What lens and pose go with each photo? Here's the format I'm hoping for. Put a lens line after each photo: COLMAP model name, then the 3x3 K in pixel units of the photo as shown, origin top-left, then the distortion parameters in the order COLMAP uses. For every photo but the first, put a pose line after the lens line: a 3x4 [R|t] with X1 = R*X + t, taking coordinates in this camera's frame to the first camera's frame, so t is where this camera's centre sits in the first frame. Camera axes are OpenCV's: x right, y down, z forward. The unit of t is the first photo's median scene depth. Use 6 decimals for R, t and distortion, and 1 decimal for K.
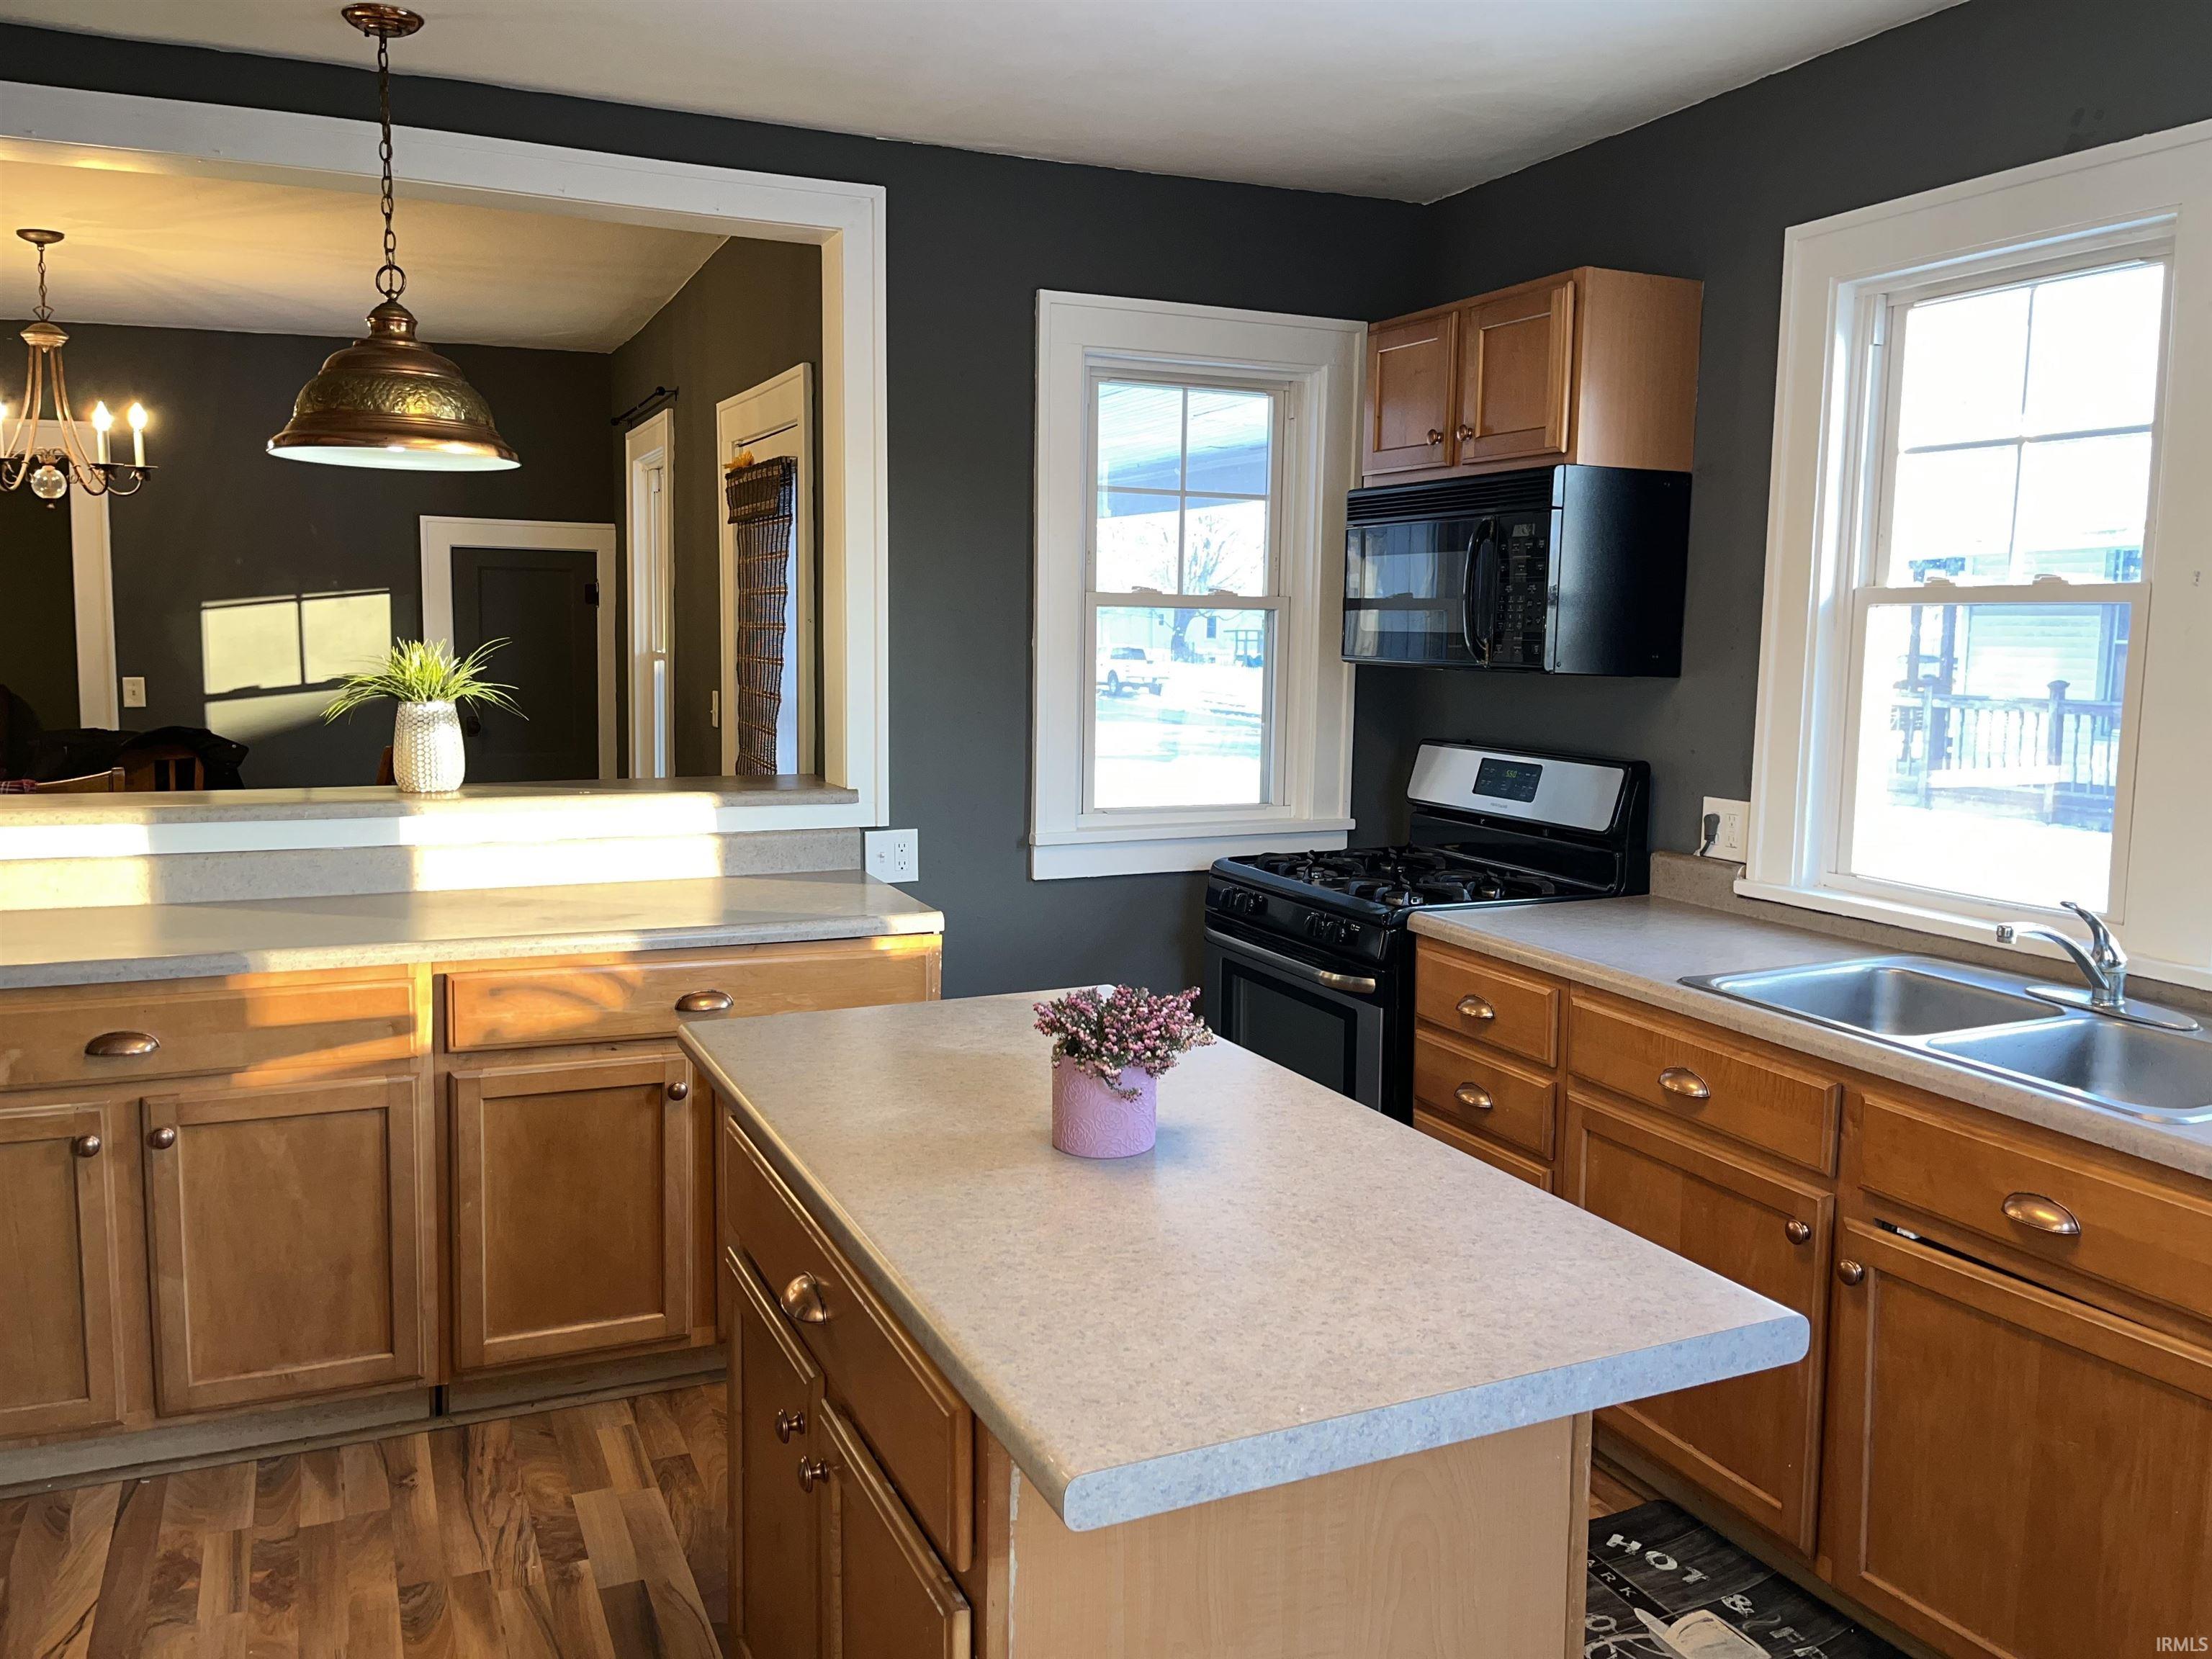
lens RADIAL K [[1665.7, 0, 1140.4], [0, 1665.7, 804.2], [0, 0, 1]] dist [0.033782, -0.055179]
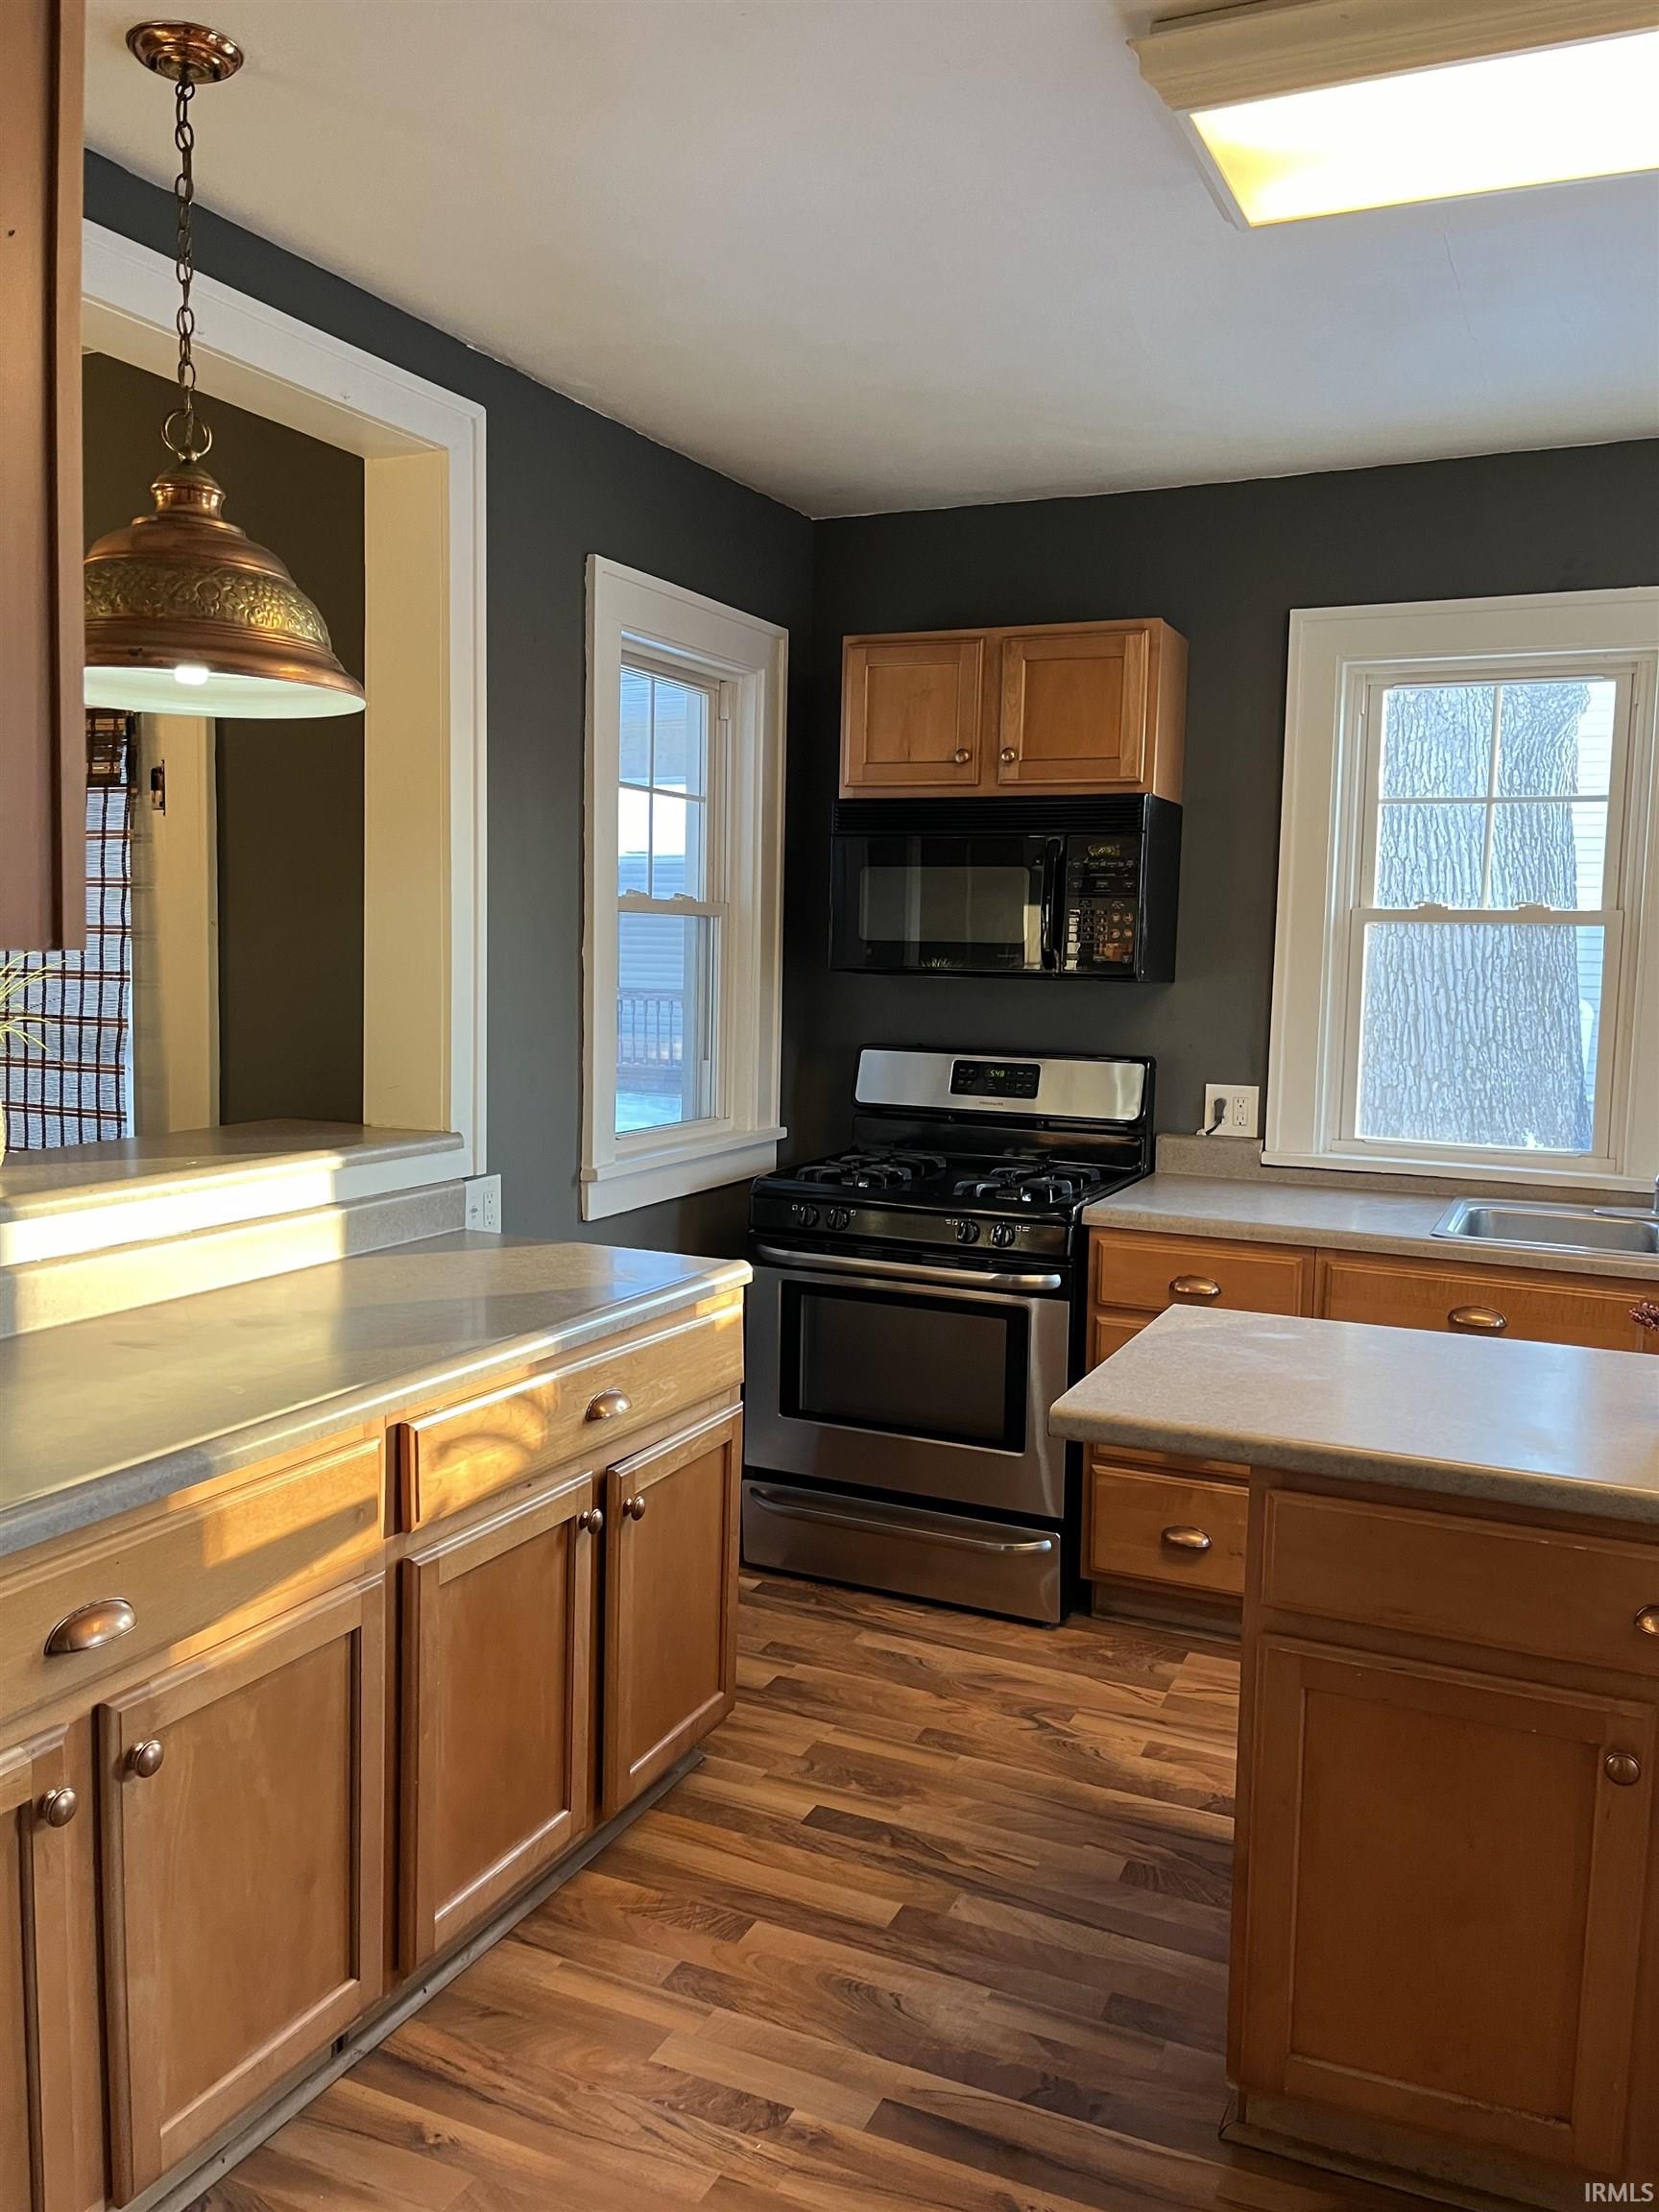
lens RADIAL K [[1665.7, 0, 837.7], [0, 1665.7, 1087.0], [0, 0, 1]] dist [0.033782, -0.055179]
pose [[0.764663, -0.055575, 0.642029, -0.606326], [0.060300, 0.998074, 0.014577, -0.035001], [-0.641603, 0.027568, 0.766541, 0.273909]]
